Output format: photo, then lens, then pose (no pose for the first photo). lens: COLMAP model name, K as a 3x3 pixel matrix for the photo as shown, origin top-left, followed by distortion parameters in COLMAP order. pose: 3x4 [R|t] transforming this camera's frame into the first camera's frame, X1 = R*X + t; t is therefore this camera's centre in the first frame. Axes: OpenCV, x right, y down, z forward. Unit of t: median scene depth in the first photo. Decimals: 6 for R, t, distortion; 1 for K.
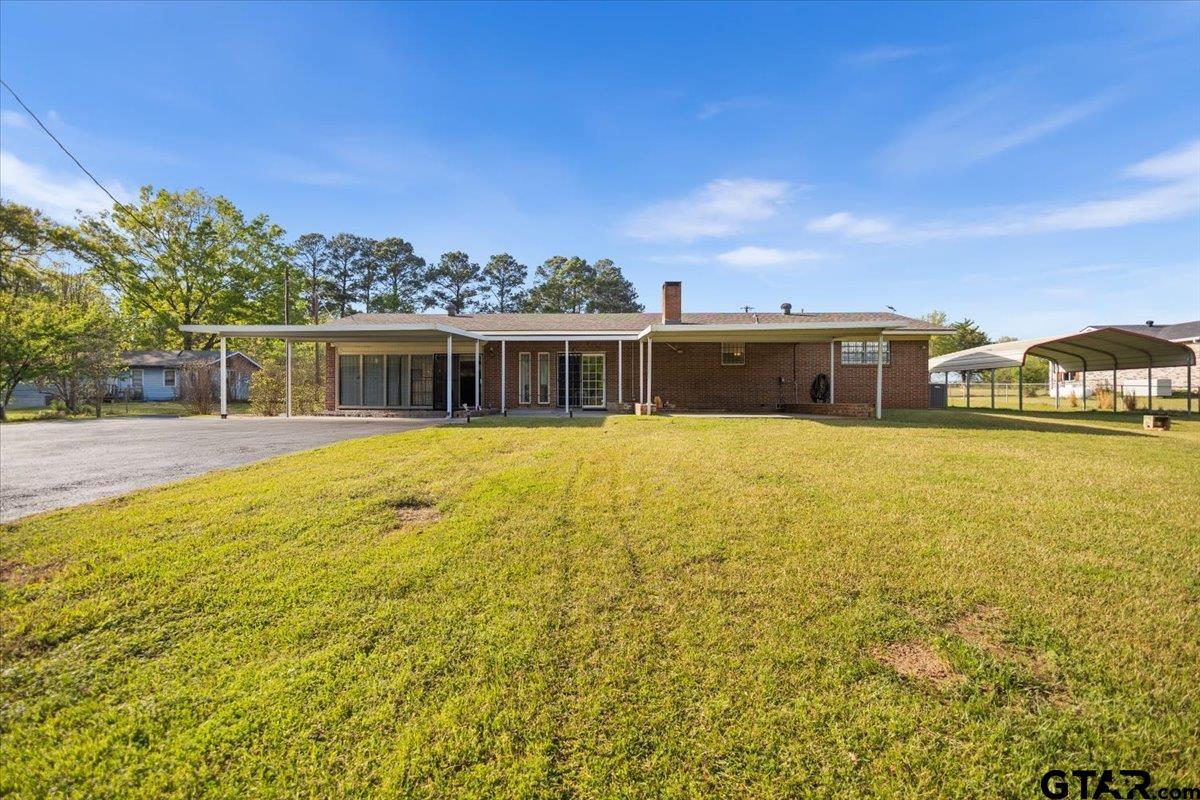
lens RADIAL K [[562.6, 0, 600.0], [0, 562.6, 400.0], [0, 0, 1]] dist [0.005745, 0.000244]
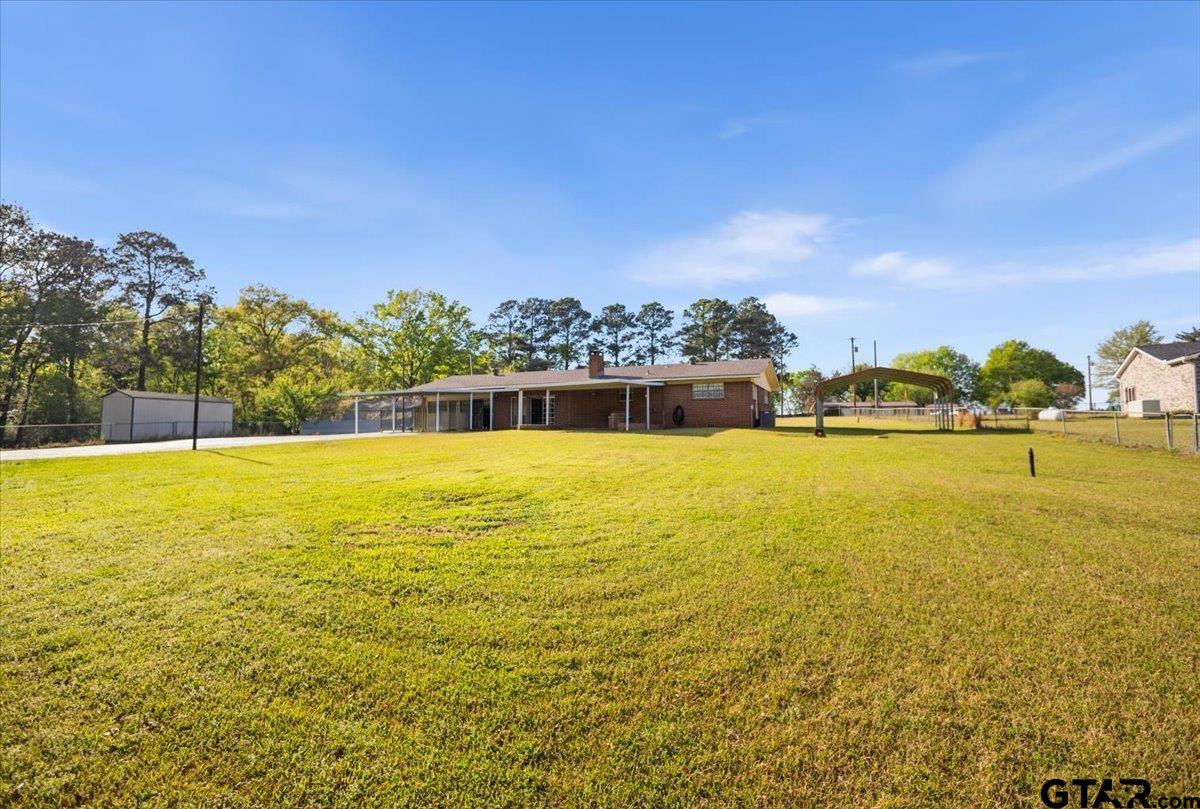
lens RADIAL K [[590.4, 0, 600.0], [0, 590.4, 404.5], [0, 0, 1]] dist [0.000122, 0.000021]
pose [[0.920424, -0.024539, -0.390150, 0.196622], [0.005082, 0.998695, -0.050824, 0.007574], [0.390888, 0.044797, 0.919348, -0.134807]]
